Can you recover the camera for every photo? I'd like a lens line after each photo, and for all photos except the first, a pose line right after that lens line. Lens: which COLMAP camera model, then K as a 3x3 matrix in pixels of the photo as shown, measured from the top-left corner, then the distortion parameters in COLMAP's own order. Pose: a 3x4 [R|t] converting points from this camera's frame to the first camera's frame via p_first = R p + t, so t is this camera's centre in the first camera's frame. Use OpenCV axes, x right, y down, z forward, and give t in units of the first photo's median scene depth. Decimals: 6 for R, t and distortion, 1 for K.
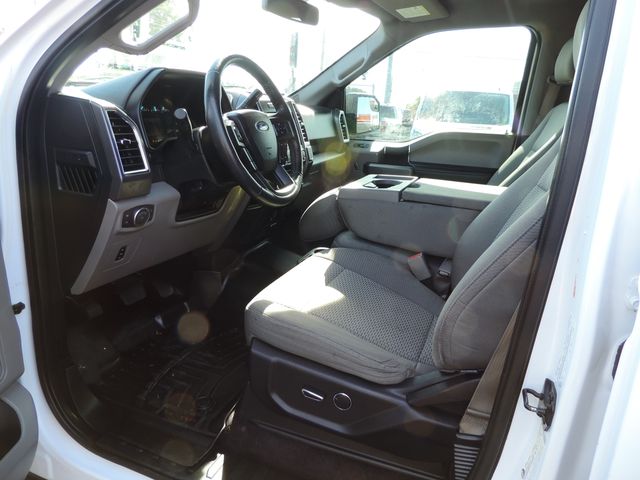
lens RADIAL K [[426.3, 0, 320.0], [0, 426.3, 240.0], [0, 0, 1]] dist [-0.033499, 0.000593]
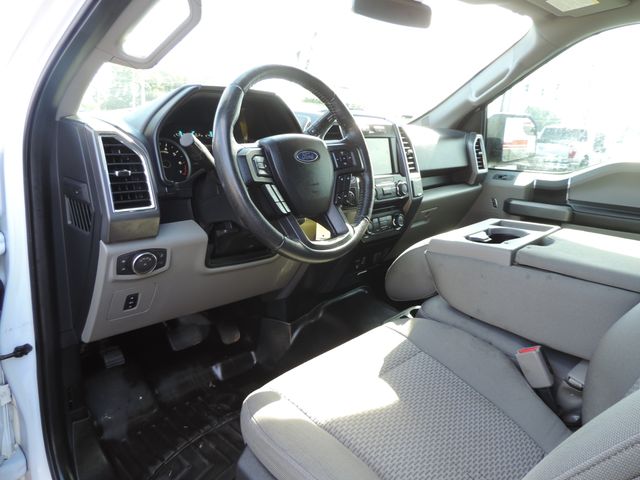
lens RADIAL K [[445.1, 0, 320.0], [0, 445.1, 240.0], [0, 0, 1]] dist [-0.020727, -0.000896]
pose [[0.935892, 0.075651, -0.344067, 0.139045], [-0.096883, 0.994282, -0.044916, -0.068139], [0.338702, 0.075370, 0.937870, 0.219870]]
